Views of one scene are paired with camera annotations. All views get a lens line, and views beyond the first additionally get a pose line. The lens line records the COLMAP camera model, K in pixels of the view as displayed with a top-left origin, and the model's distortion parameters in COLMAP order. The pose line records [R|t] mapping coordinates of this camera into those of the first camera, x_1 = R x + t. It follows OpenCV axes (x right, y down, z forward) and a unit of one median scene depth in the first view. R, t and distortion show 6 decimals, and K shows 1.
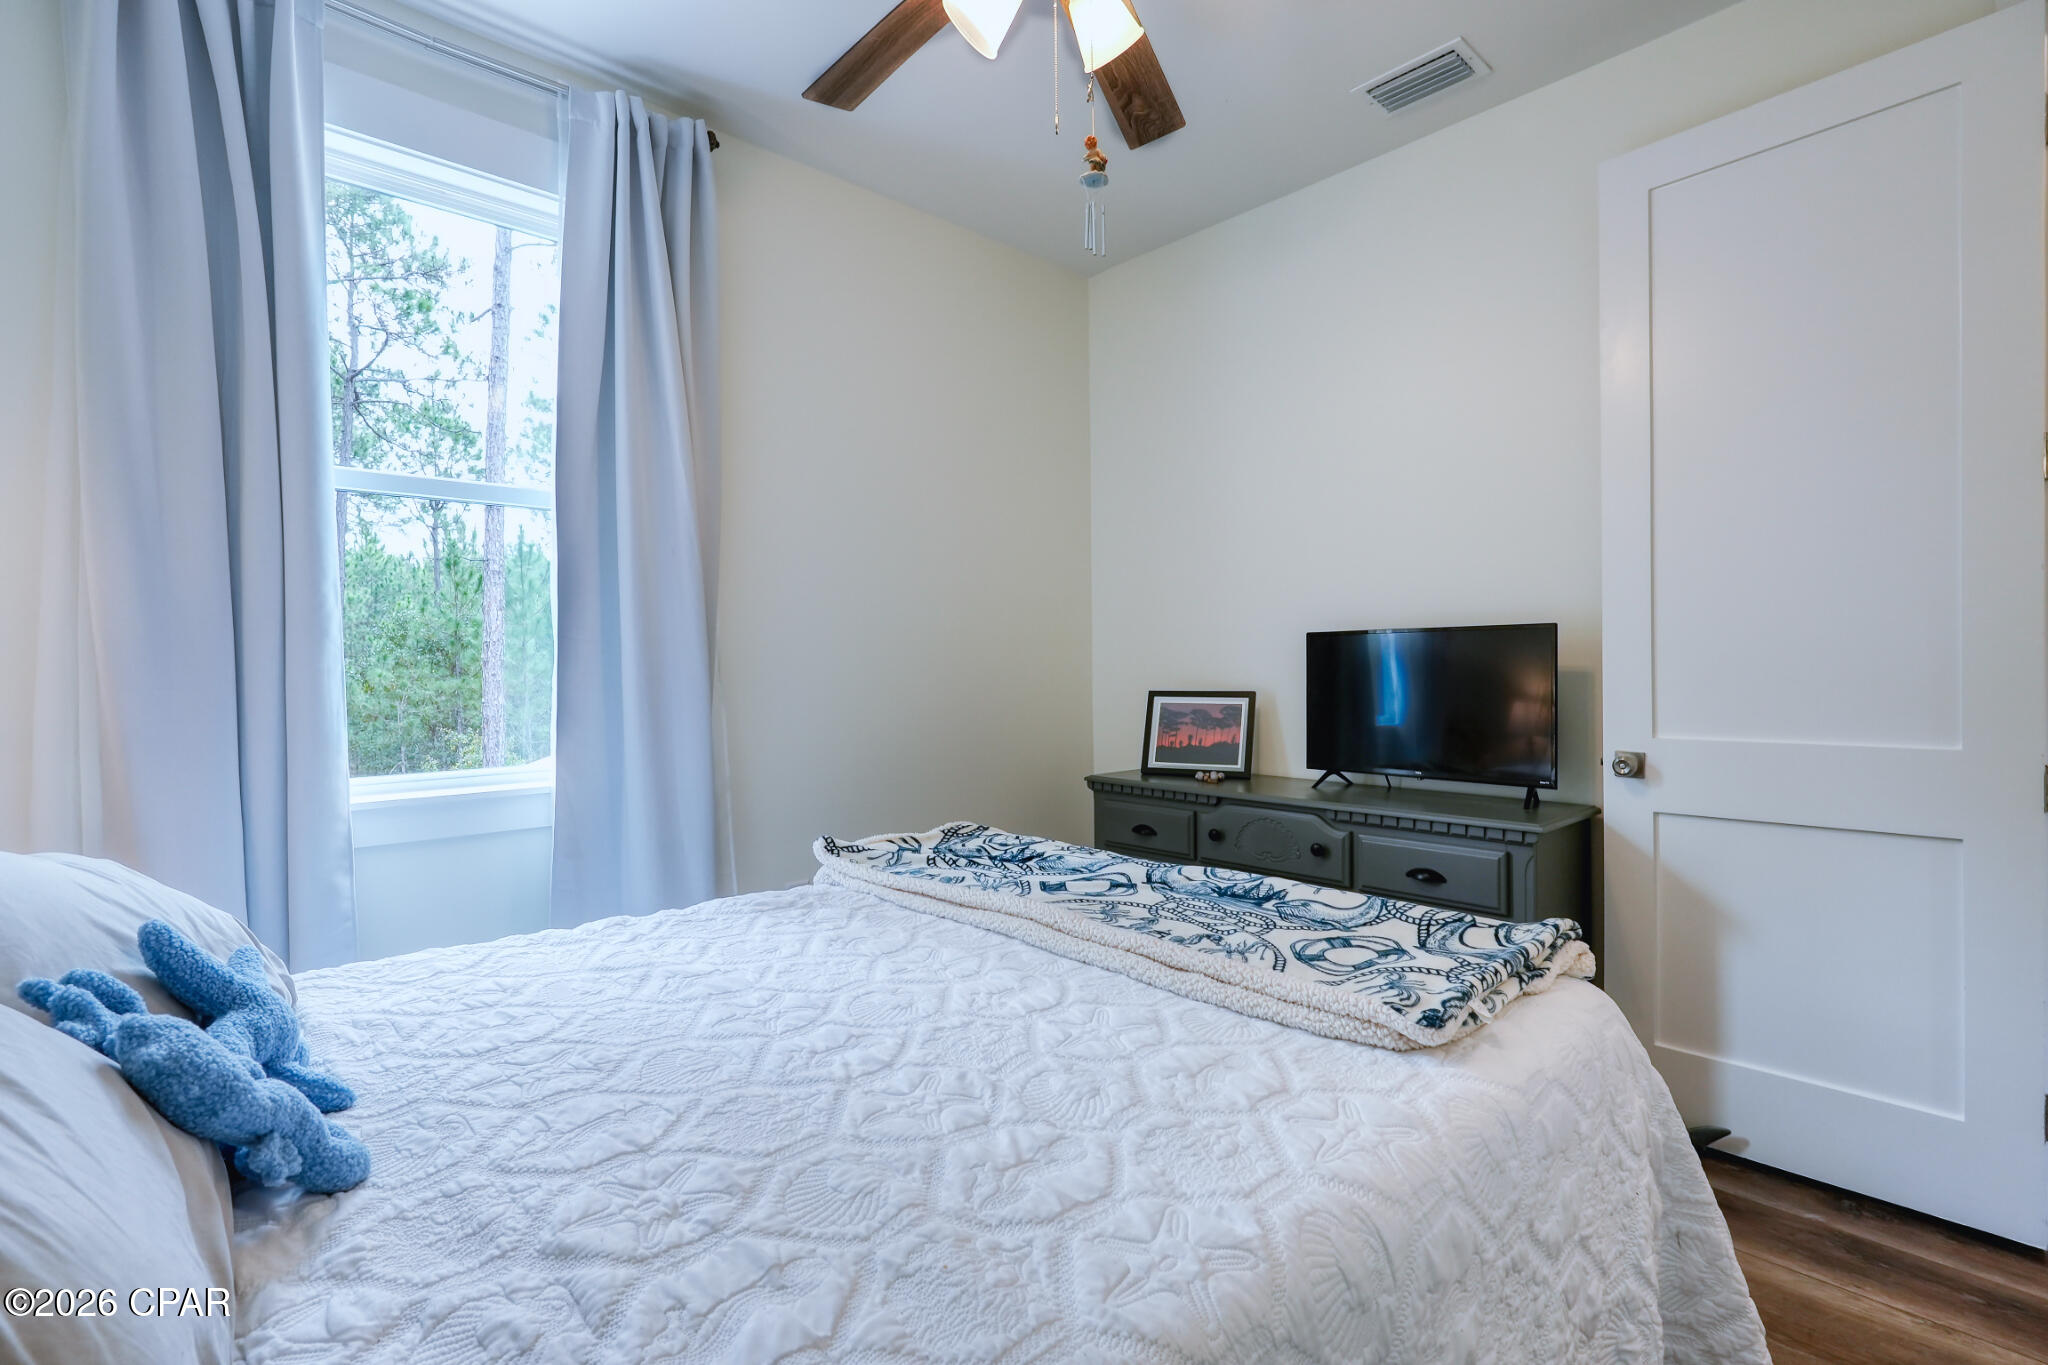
lens RADIAL K [[899.0, 0, 1027.7], [0, 899.0, 676.6], [0, 0, 1]] dist [-0.000872, -0.000051]
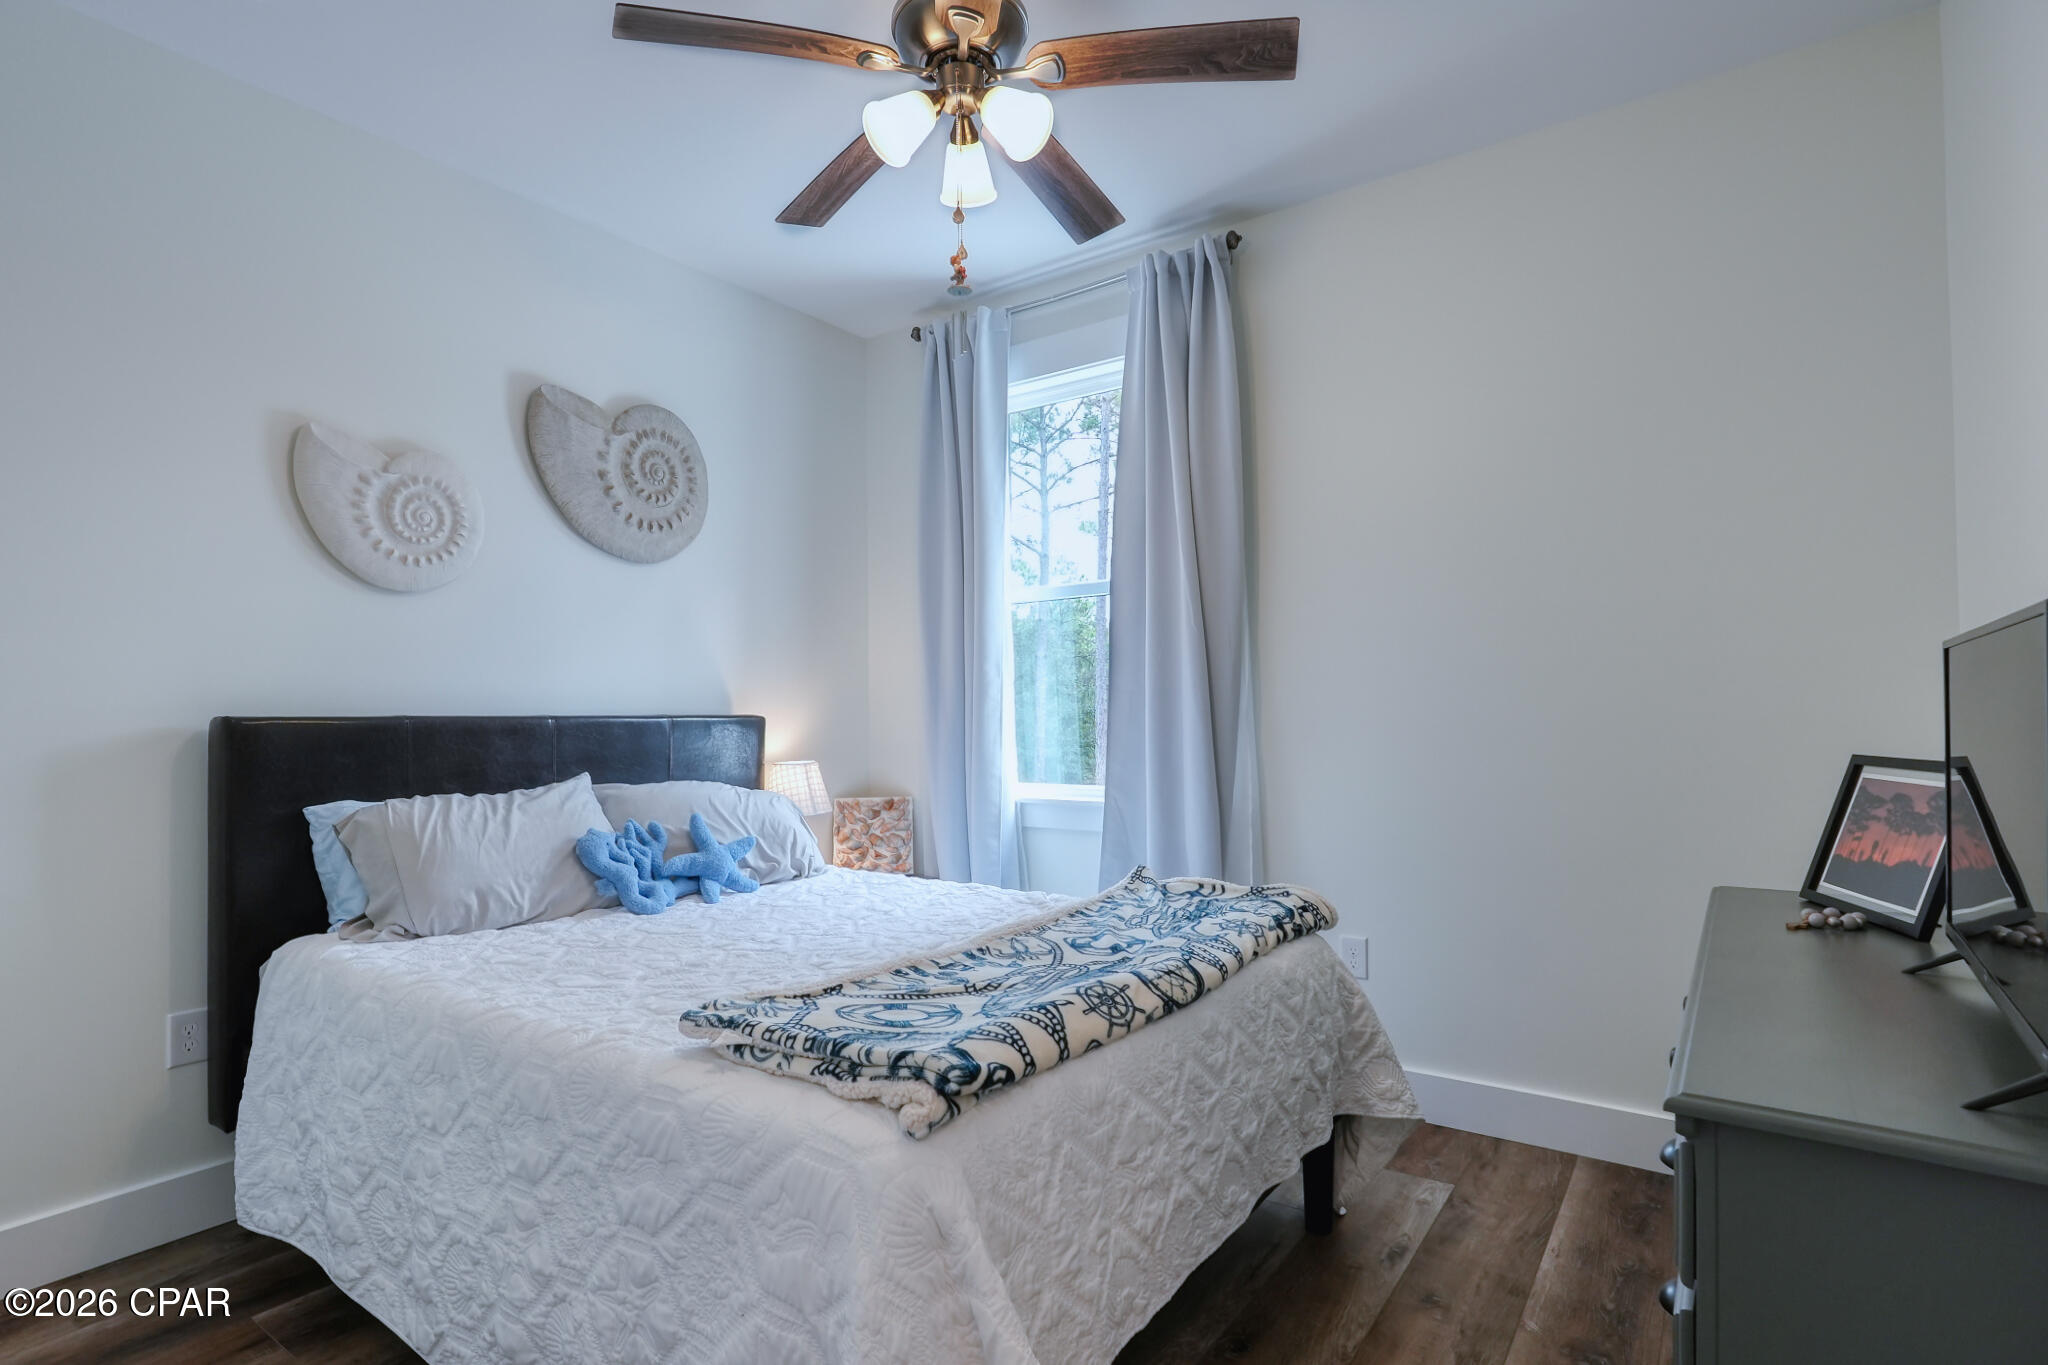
lens RADIAL K [[976.8, 0, 1021.5], [0, 976.8, 696.5], [0, 0, 1]] dist [-0.002959, 0.000306]
pose [[0.242910, -0.016096, -0.969915, 0.767348], [-0.007234, 0.999804, -0.018403, -0.006523], [0.970022, 0.011486, 0.242746, 0.474755]]
